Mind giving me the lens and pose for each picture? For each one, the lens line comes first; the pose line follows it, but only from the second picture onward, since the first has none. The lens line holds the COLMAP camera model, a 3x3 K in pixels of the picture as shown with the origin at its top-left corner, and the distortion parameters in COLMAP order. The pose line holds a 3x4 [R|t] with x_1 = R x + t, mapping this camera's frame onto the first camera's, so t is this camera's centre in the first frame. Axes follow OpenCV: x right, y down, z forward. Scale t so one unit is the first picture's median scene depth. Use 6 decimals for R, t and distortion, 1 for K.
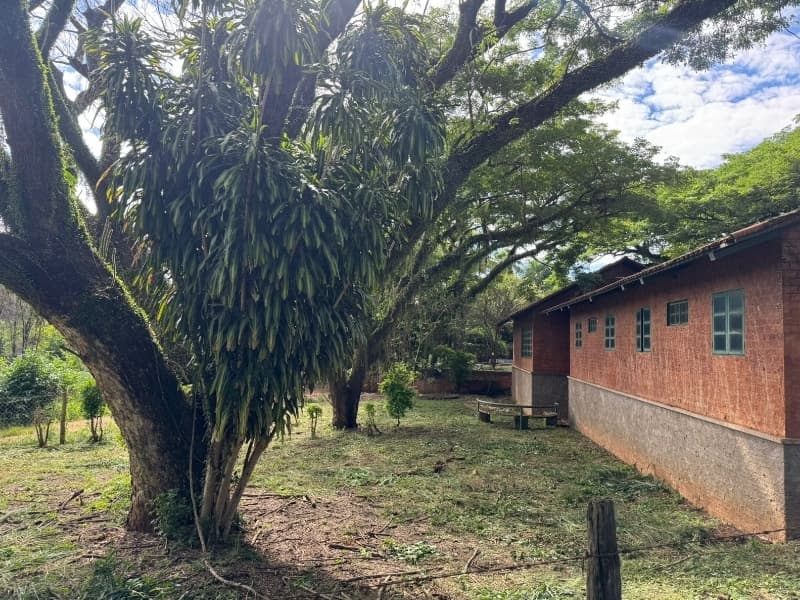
lens RADIAL K [[574.4, 0, 404.3], [0, 574.4, 300.4], [0, 0, 1]] dist [0.041414, -0.035611]
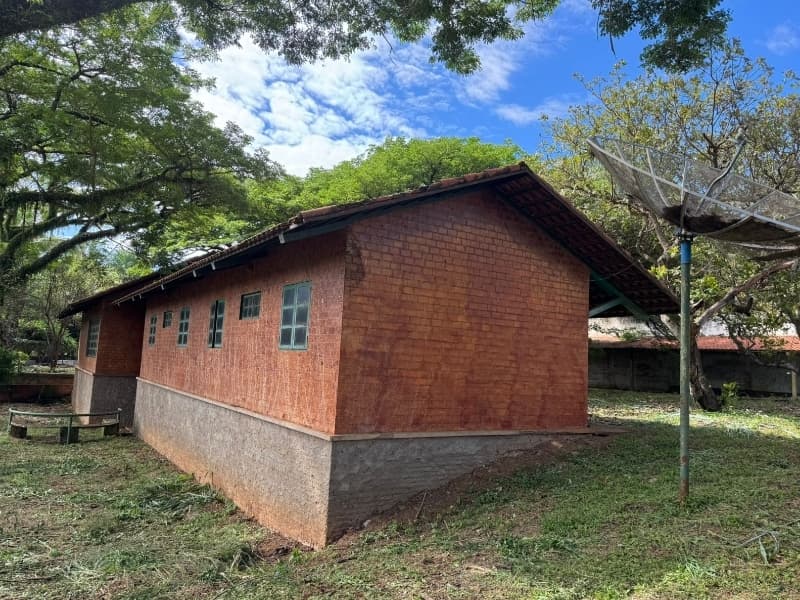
lens RADIAL K [[574.4, 0, 404.3], [0, 574.4, 300.4], [0, 0, 1]] dist [0.041414, -0.035611]
pose [[0.779399, 0.074142, 0.622126, 0.078310], [-0.071533, 0.997011, -0.029202, 0.020130], [-0.622431, -0.021742, 0.782372, 0.107453]]
